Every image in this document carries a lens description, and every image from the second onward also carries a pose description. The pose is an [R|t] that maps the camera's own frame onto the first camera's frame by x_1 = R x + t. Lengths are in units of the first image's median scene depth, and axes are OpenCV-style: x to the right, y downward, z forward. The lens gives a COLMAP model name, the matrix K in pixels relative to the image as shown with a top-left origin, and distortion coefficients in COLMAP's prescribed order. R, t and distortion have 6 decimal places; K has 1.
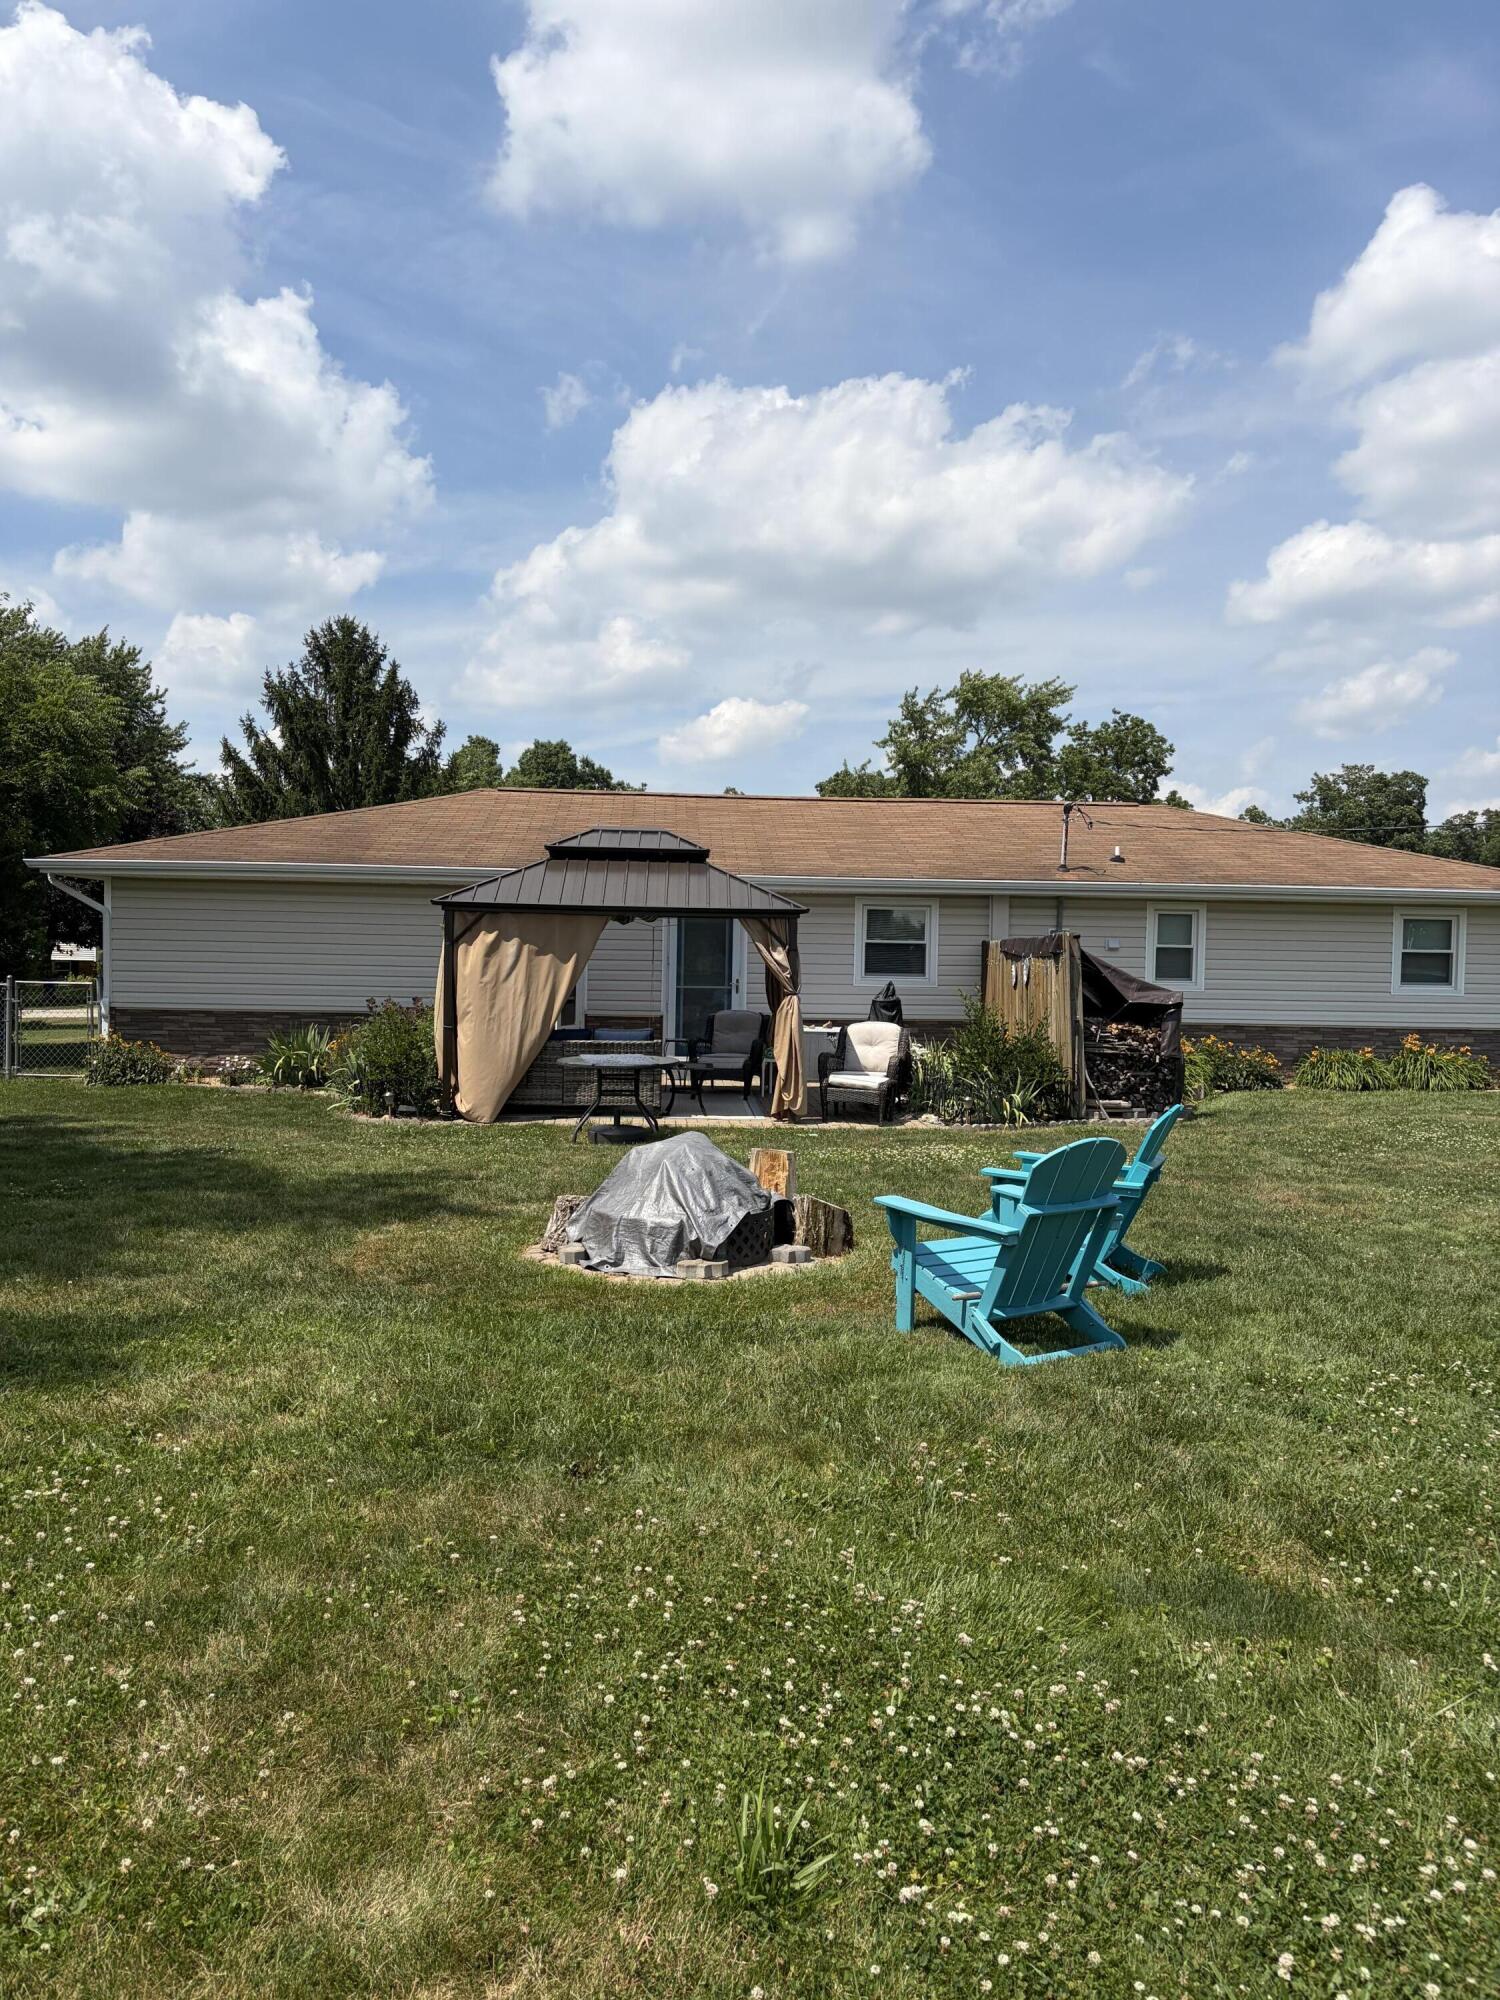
lens RADIAL K [[1504.7, 0, 800.5], [0, 1504.7, 907.0], [0, 0, 1]] dist [0.032430, -0.023683]
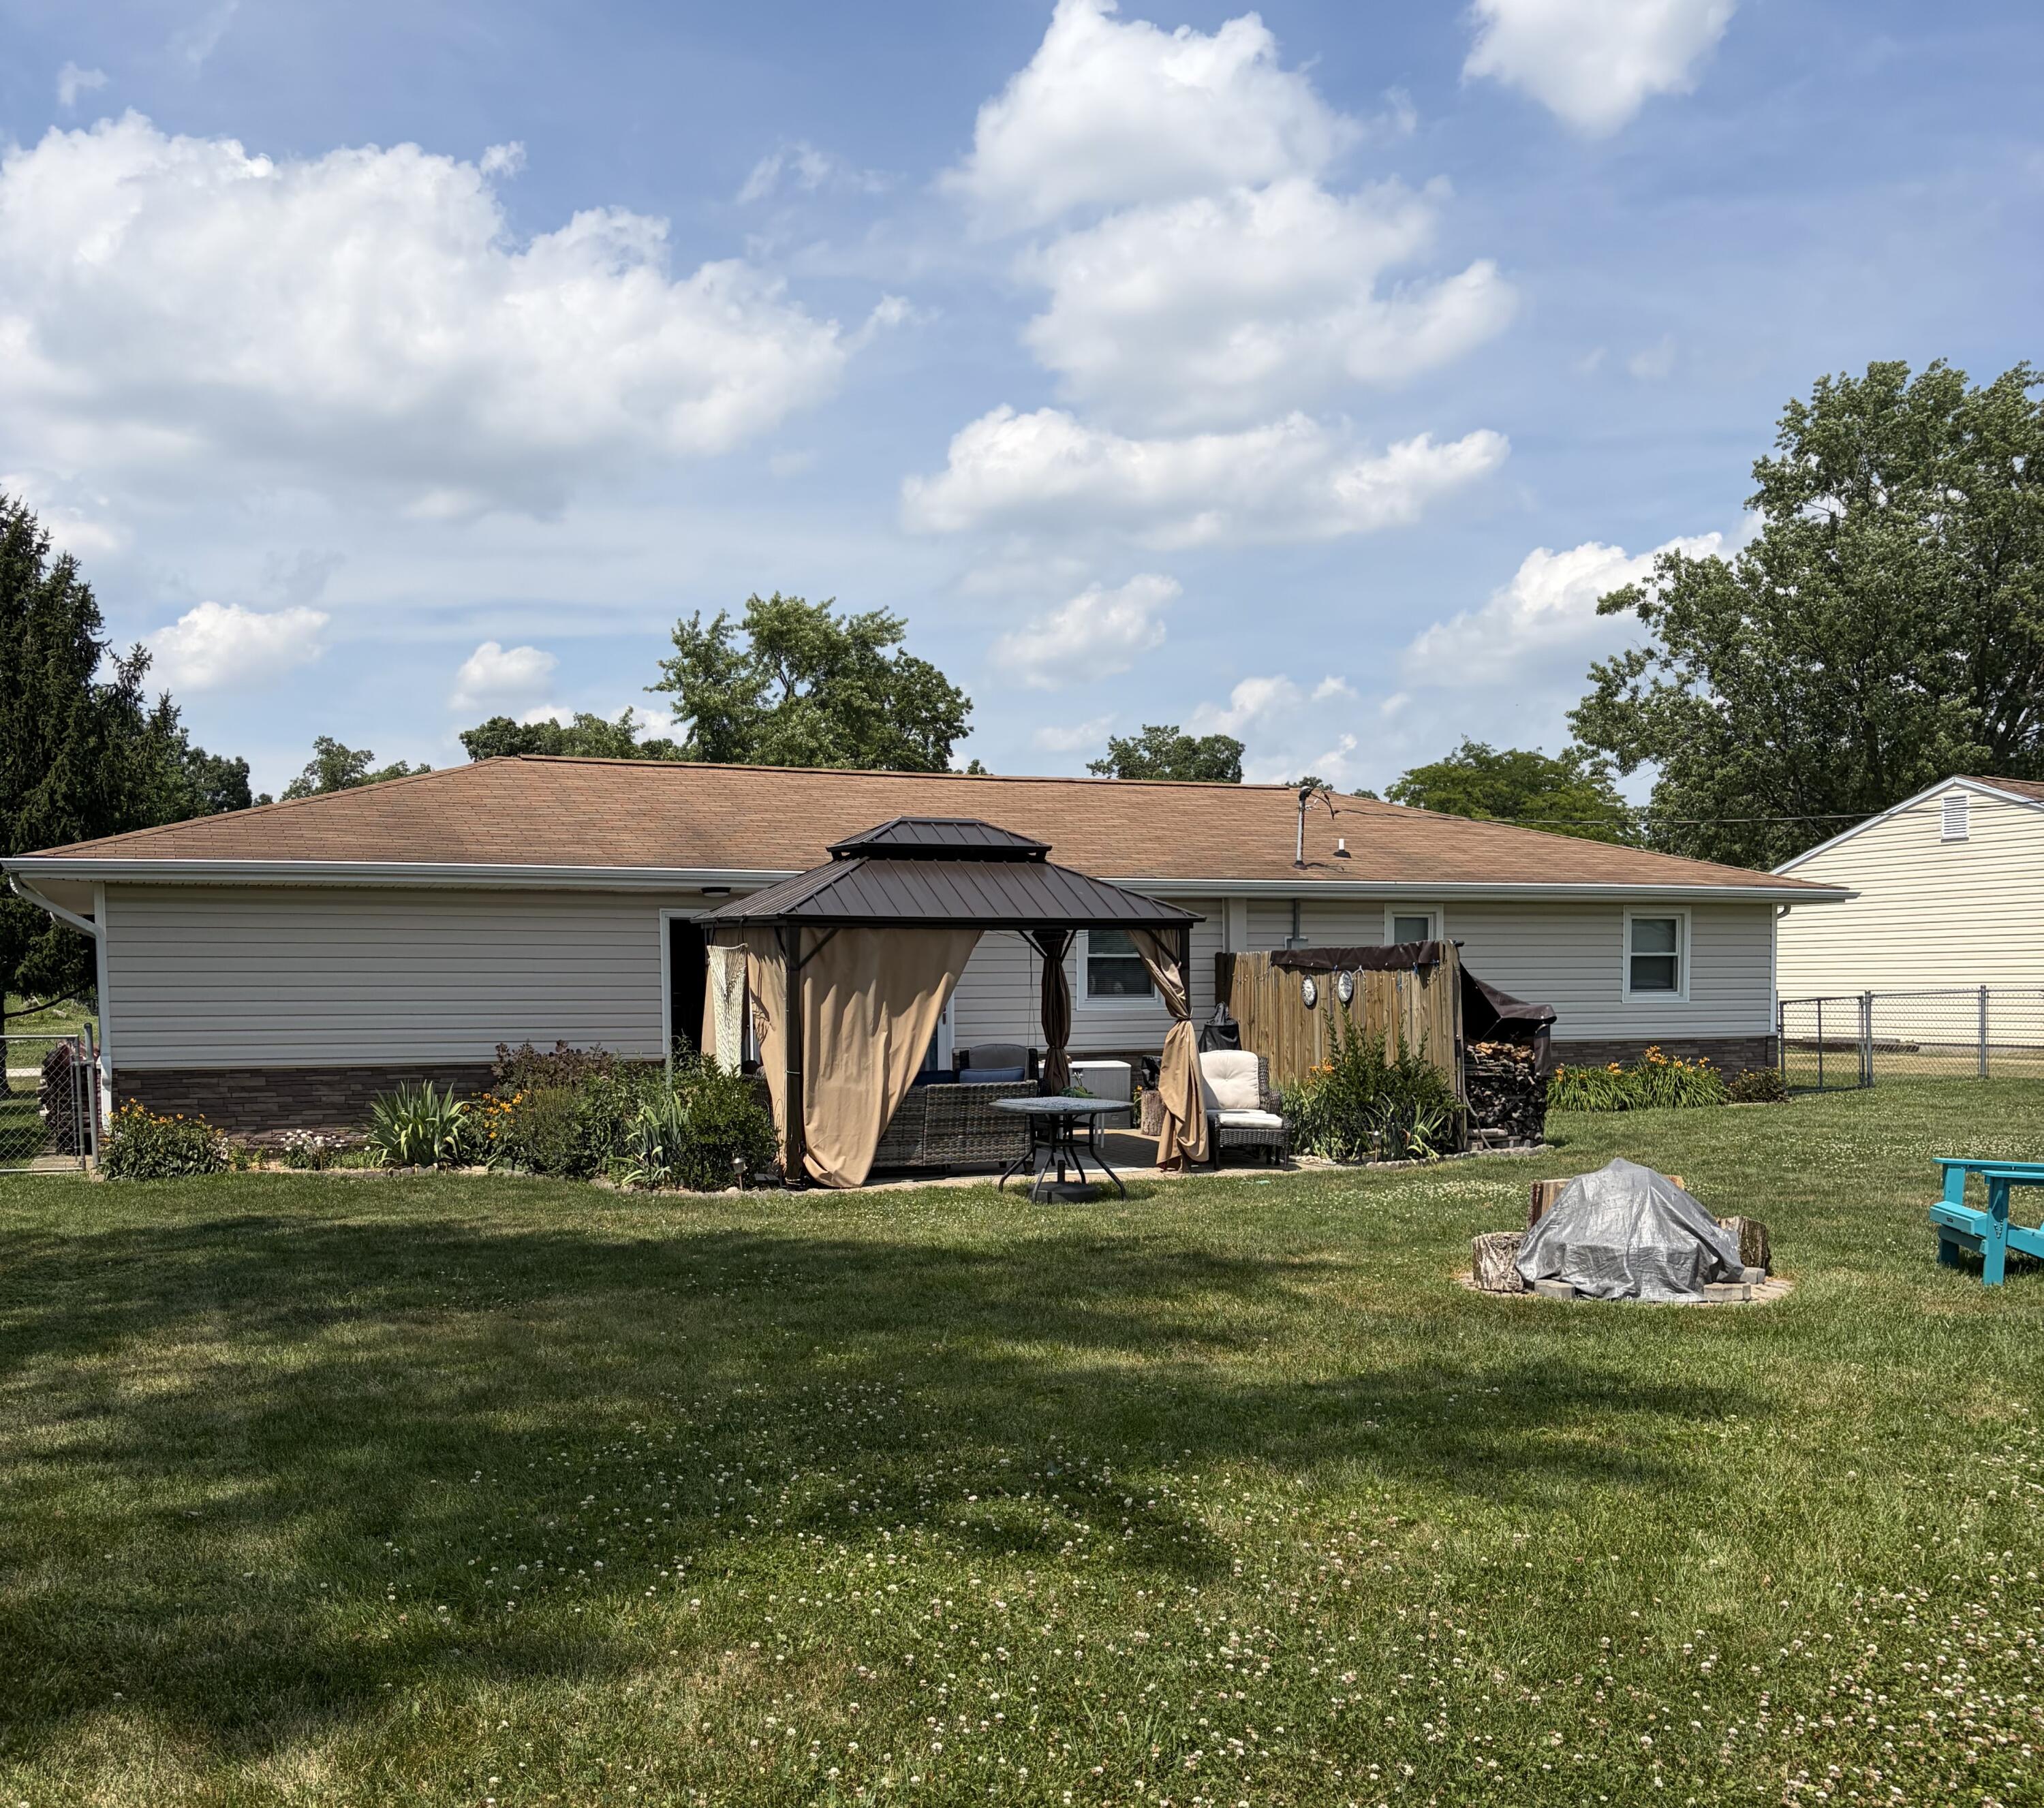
lens RADIAL K [[2067.5, 0, 1019.0], [0, 2067.5, 908.4], [0, 0, 1]] dist [0.012735, 0.000000]
pose [[0.941583, -0.010390, 0.336620, -0.363302], [0.009869, 0.999946, 0.003259, -0.006484], [-0.336636, 0.000253, 0.941635, -0.043037]]
